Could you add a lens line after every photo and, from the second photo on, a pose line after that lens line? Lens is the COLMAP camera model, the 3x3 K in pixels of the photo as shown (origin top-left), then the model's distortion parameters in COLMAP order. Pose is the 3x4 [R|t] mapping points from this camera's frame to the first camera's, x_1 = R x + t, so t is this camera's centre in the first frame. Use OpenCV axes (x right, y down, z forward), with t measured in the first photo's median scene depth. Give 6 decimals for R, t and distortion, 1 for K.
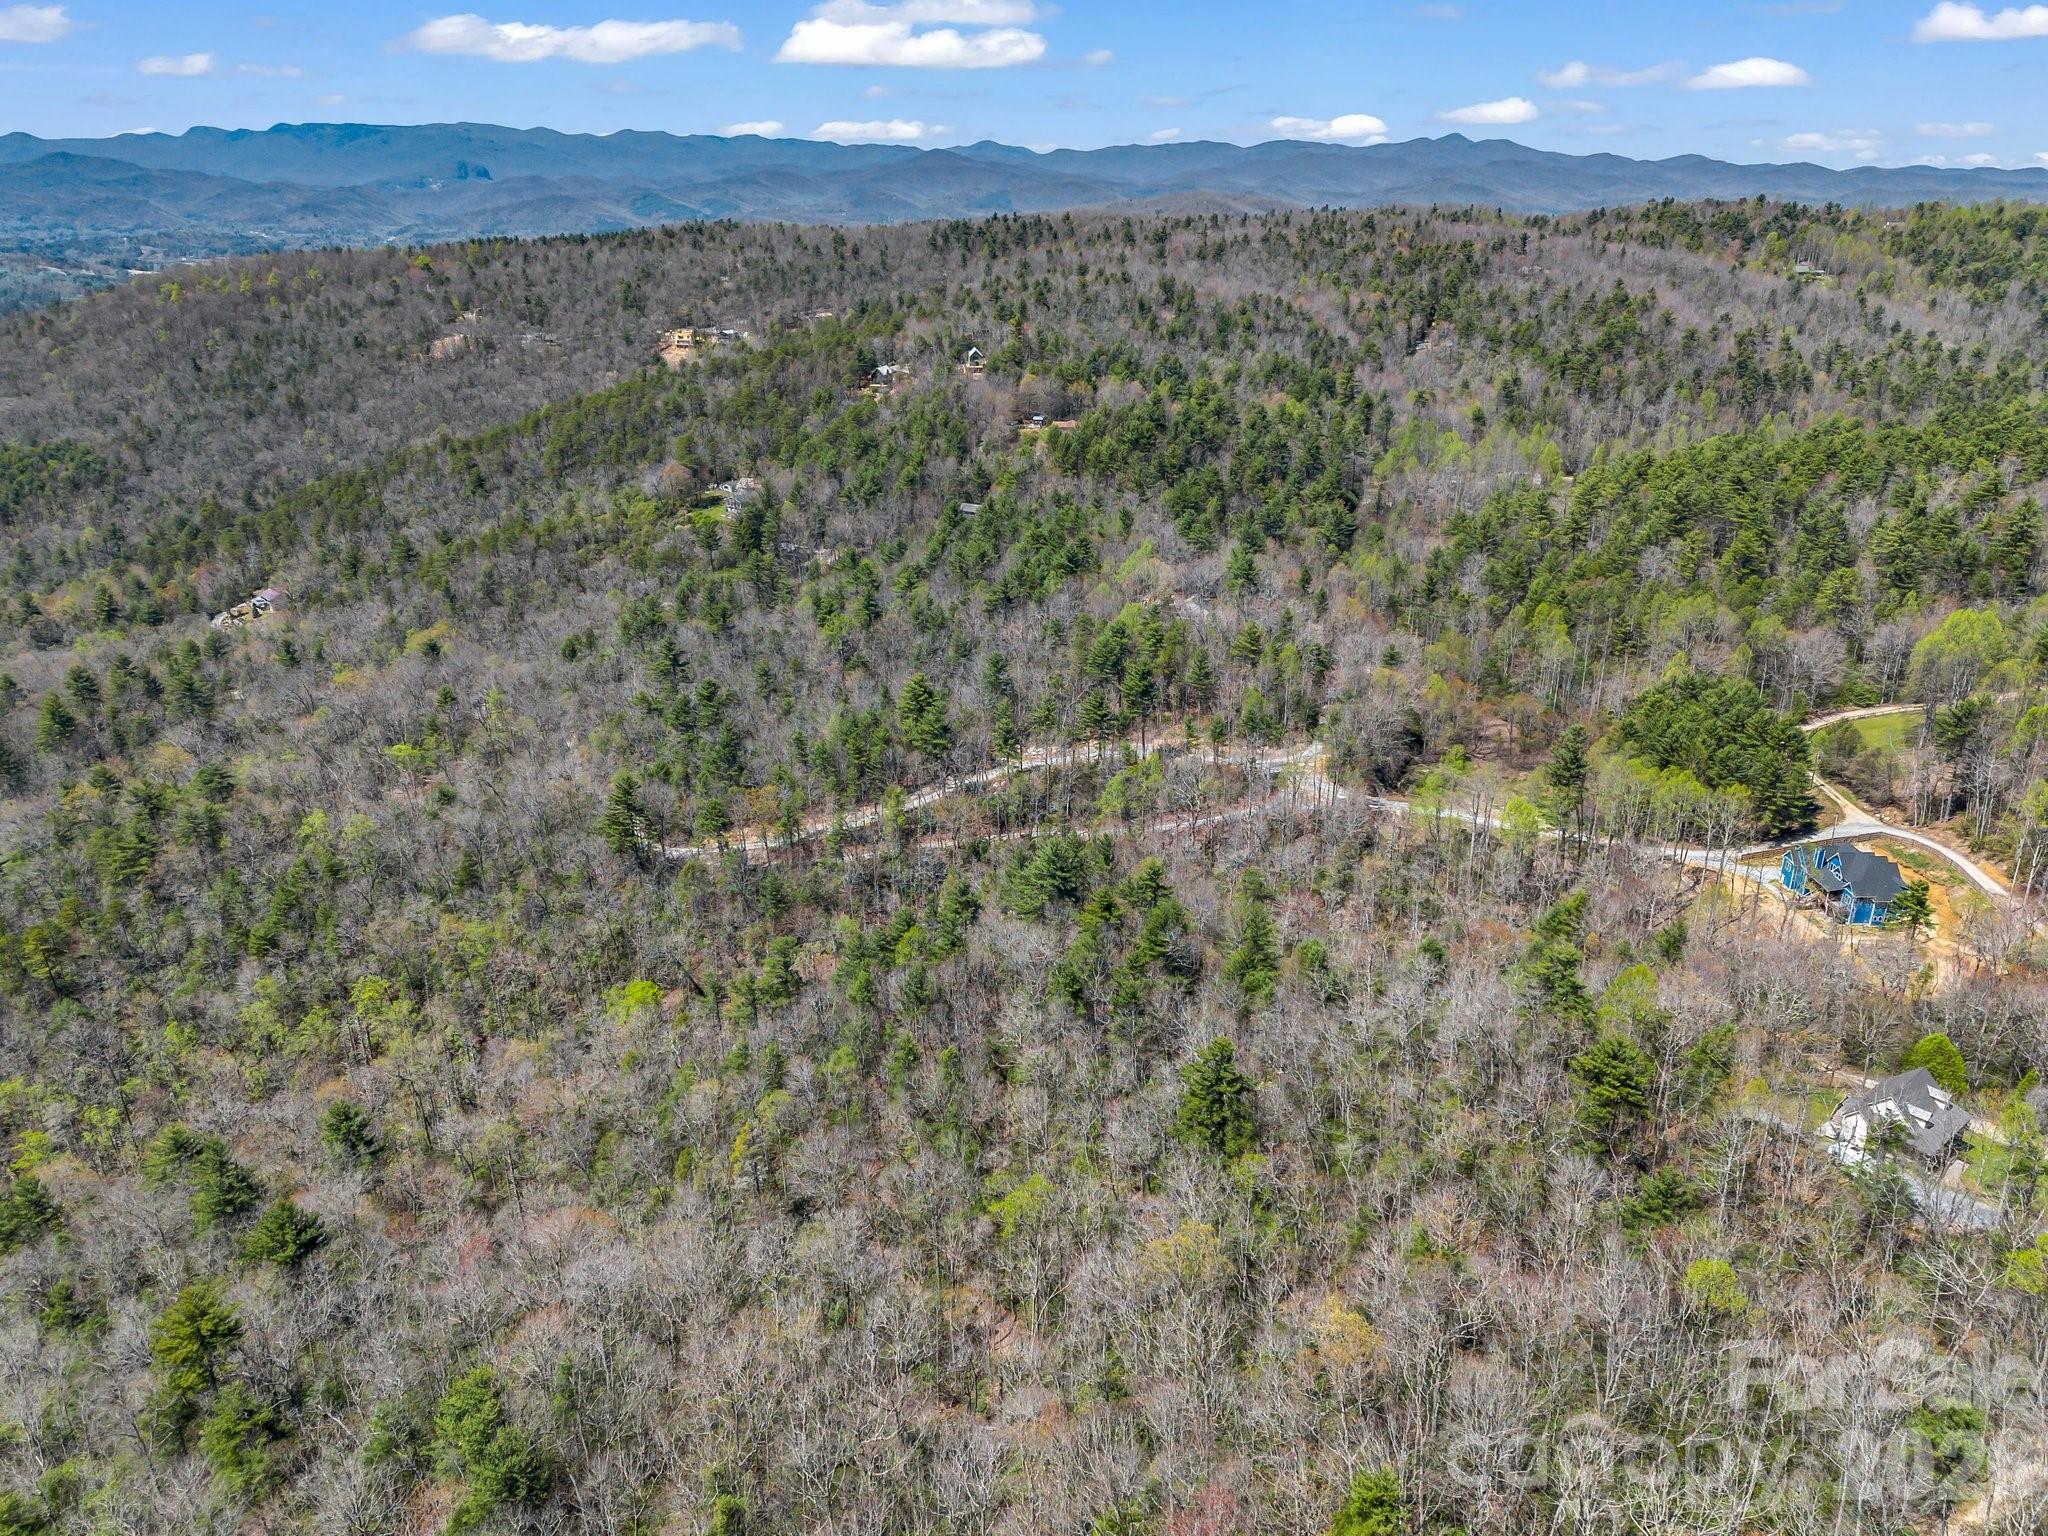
lens RADIAL K [[1449.5, 0, 1028.5], [0, 1449.5, 773.1], [0, 0, 1]] dist [0.059161, -0.049222]
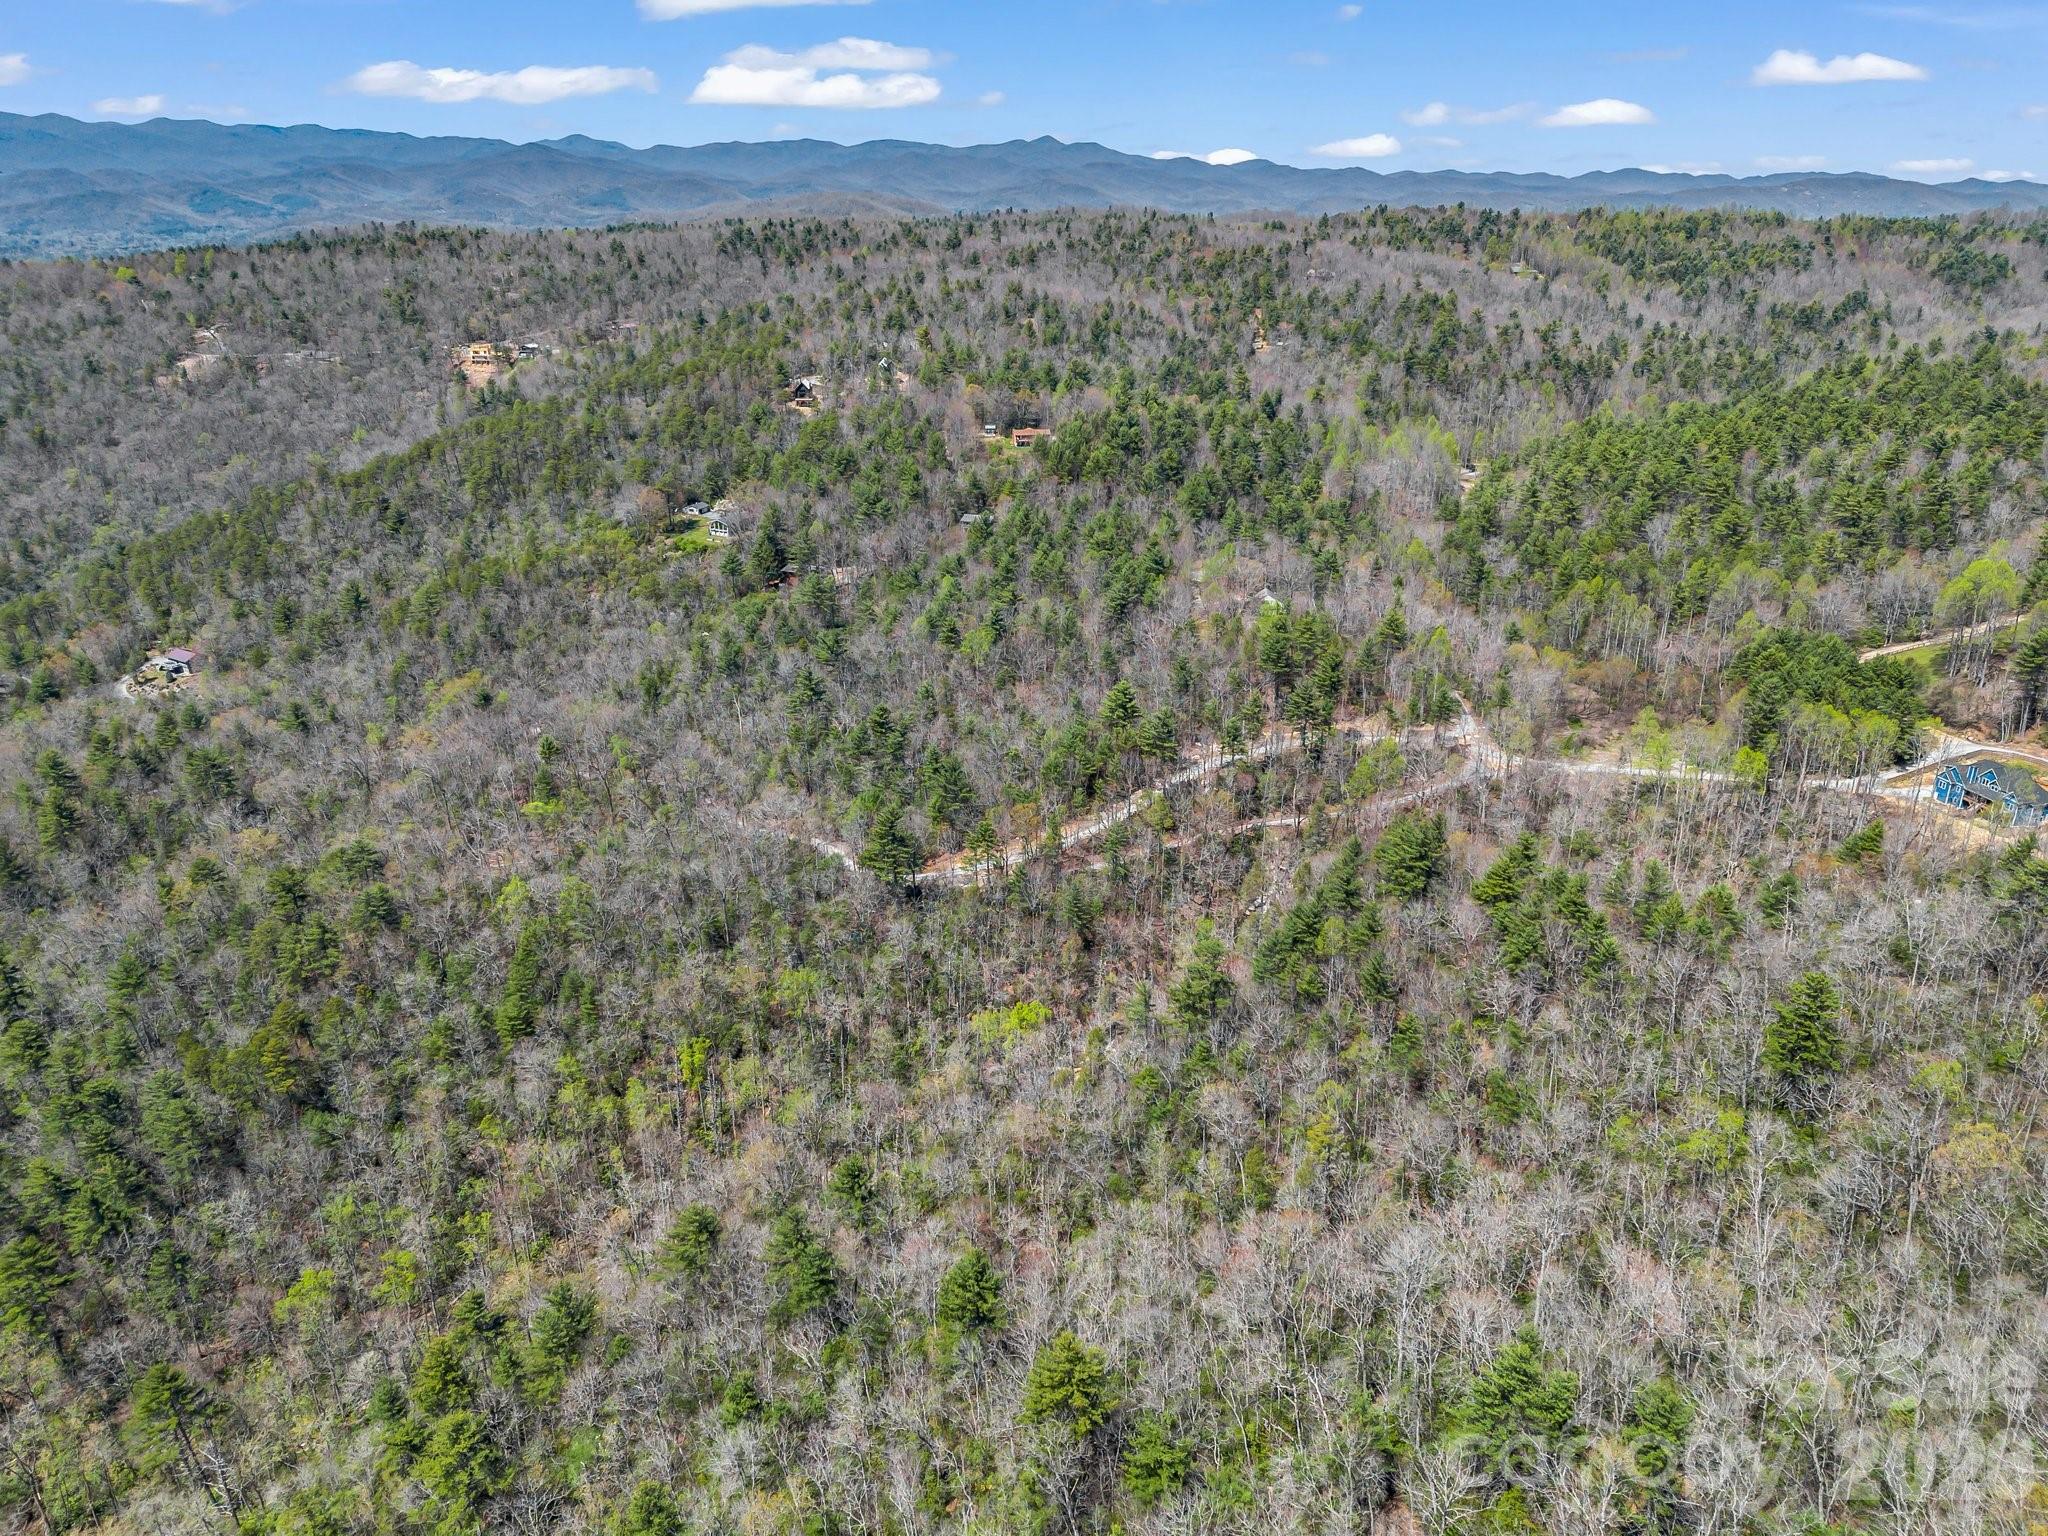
lens RADIAL K [[1449.5, 0, 1028.5], [0, 1449.5, 773.1], [0, 0, 1]] dist [0.059161, -0.049222]
pose [[0.967560, -0.093145, 0.234846, -0.169365], [0.092885, 0.995602, 0.012192, -0.010152], [-0.234948, 0.010017, 0.971956, 0.008039]]
